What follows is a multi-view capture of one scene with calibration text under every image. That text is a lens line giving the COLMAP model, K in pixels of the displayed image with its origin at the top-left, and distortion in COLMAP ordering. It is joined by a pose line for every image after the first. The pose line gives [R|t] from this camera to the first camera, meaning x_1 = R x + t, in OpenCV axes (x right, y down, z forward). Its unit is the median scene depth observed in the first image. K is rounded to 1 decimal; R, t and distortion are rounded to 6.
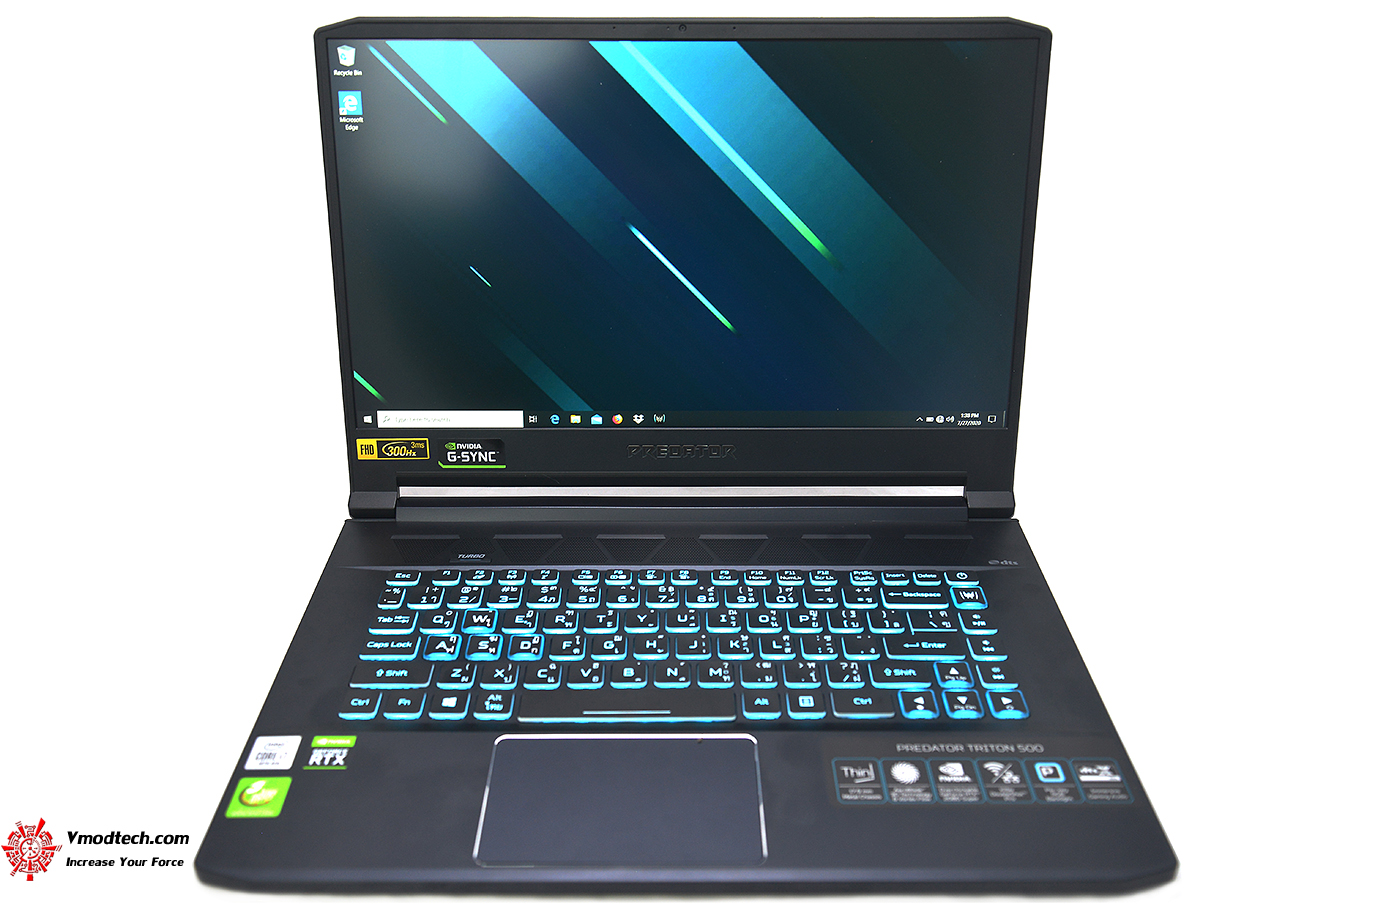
lens RADIAL K [[1168.0, 0, 689.0], [0, 1168.0, 460.0], [0, 0, 1]] dist [-0.005371, -0.002618]
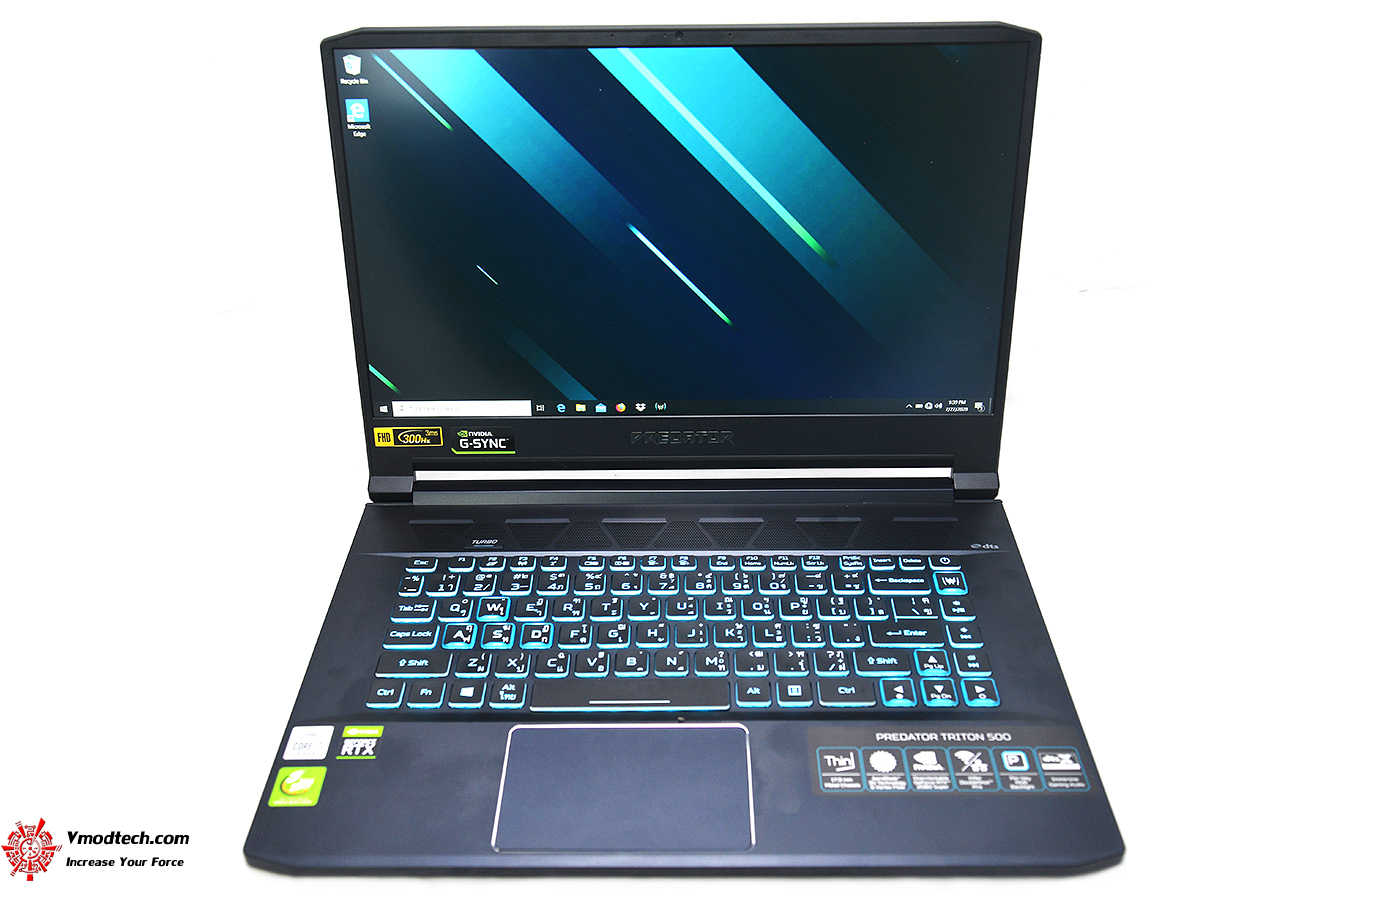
lens RADIAL K [[1168.0, 0, 689.0], [0, 1168.0, 460.0], [0, 0, 1]] dist [-0.005371, -0.002618]
pose [[0.999913, -0.003488, -0.012713, 0.015214], [0.004747, 0.994930, 0.100454, -0.106214], [0.012298, -0.100506, 0.994860, -0.055473]]
